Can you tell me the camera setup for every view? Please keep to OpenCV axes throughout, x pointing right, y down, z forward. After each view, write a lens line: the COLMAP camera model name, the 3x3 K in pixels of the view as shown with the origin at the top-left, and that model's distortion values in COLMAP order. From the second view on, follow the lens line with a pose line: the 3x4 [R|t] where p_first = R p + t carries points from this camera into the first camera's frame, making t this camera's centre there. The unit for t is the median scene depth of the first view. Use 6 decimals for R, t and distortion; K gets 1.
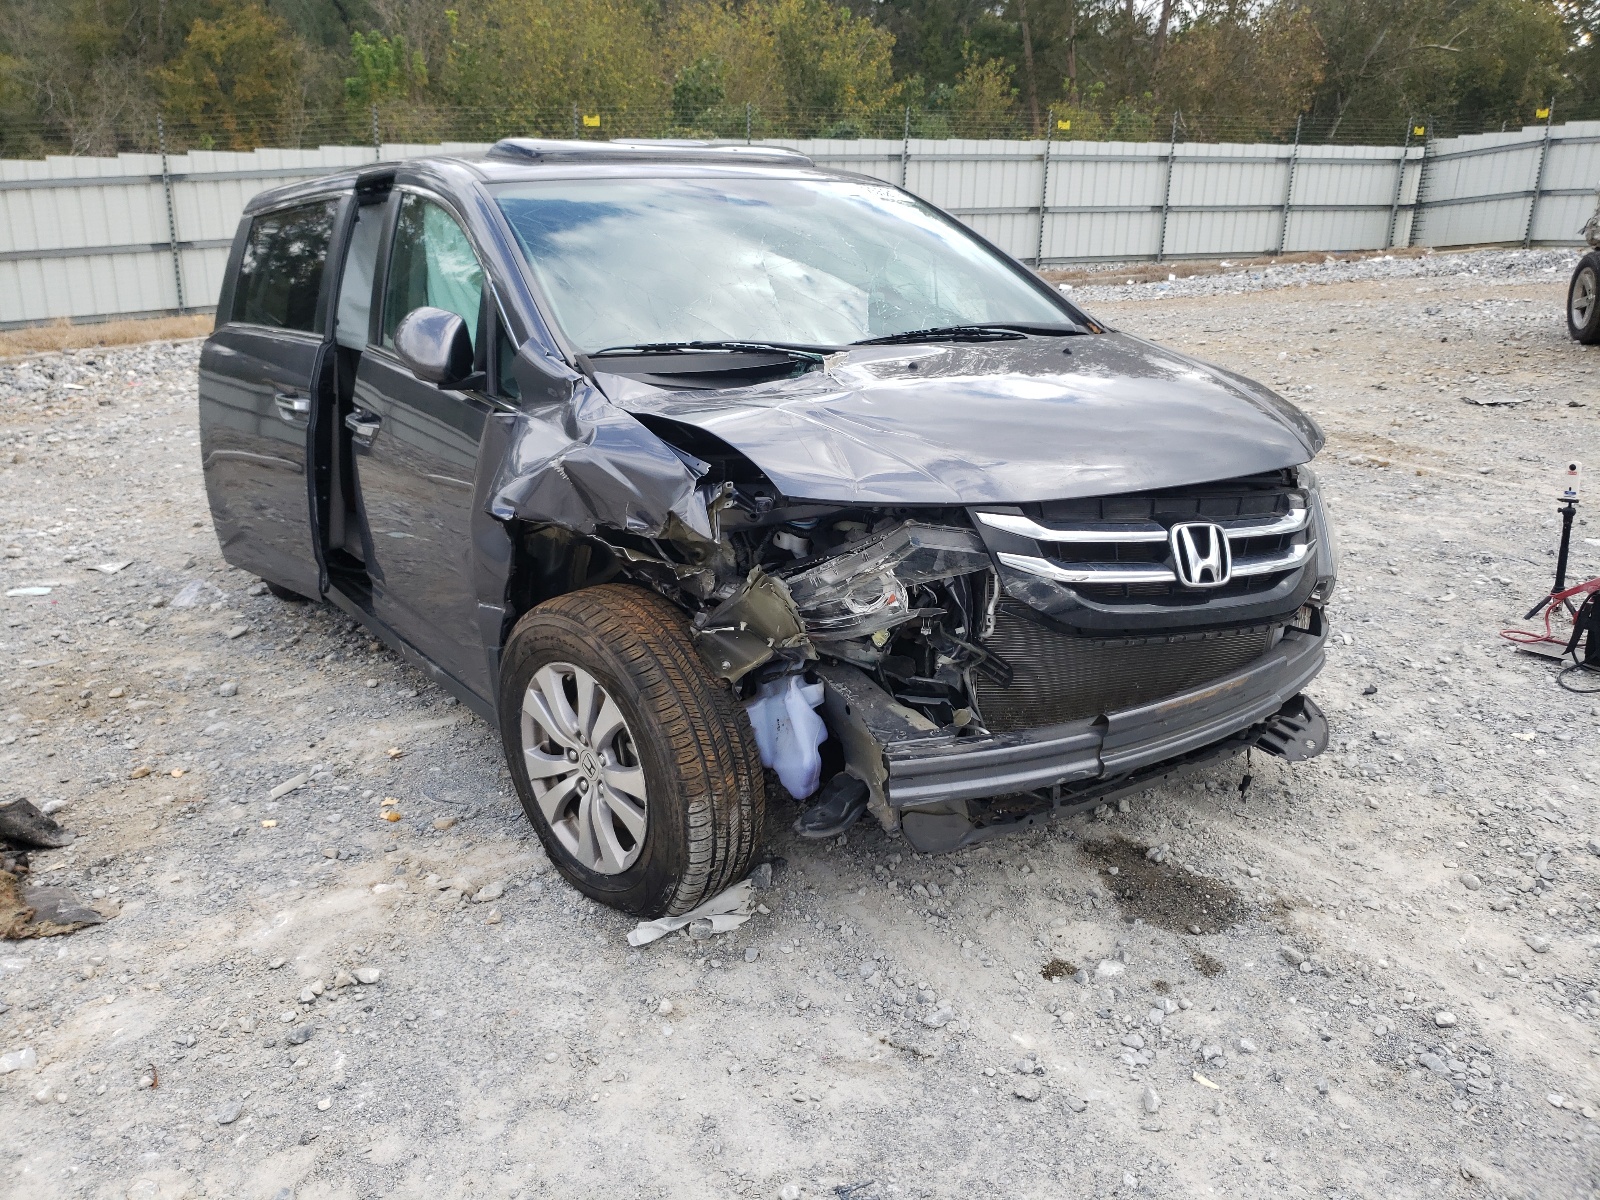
lens RADIAL K [[1203.0, 0, 800.0], [0, 1203.0, 600.0], [0, 0, 1]] dist [0.006672, 0.009991]
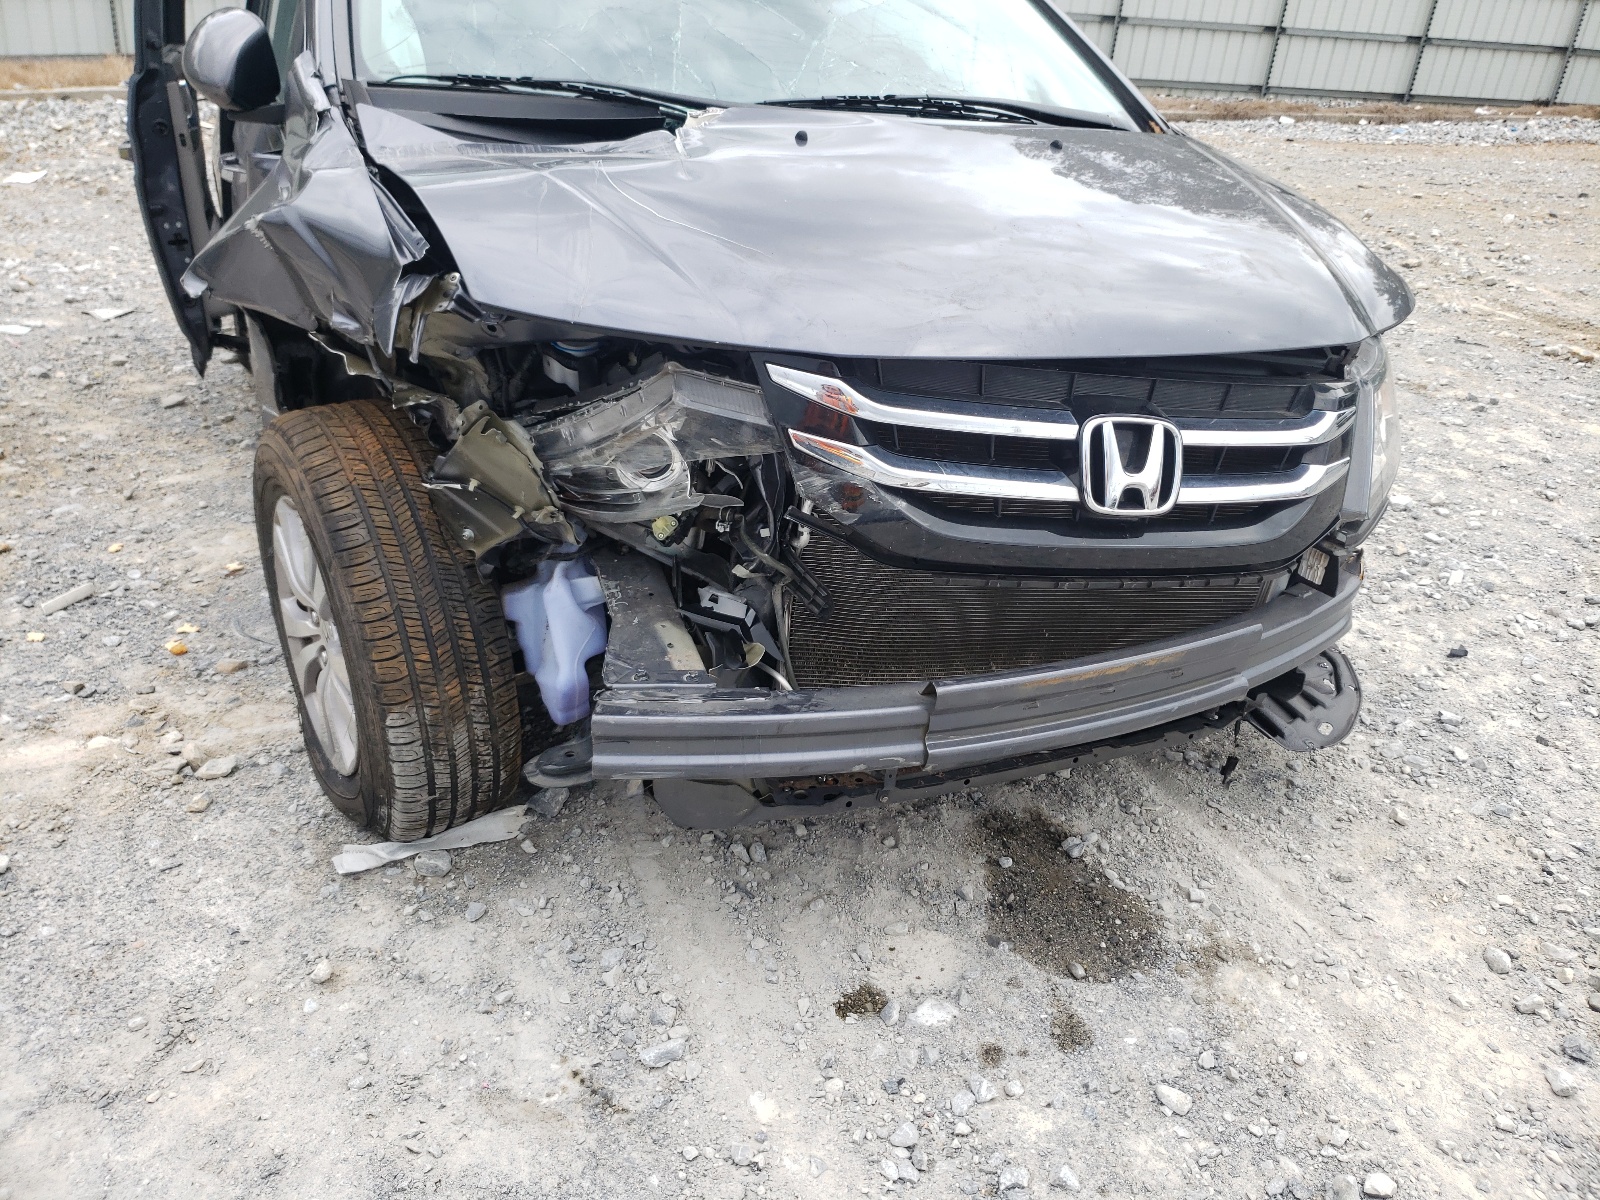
lens RADIAL K [[1199.2, 0, 800.0], [0, 1199.2, 600.0], [0, 0, 1]] dist [0.011907, 0.002683]
pose [[0.984132, 0.137769, -0.111820, 0.207912], [-0.119858, 0.980841, 0.153575, -0.039336], [0.130836, -0.137736, 0.981790, 0.285016]]
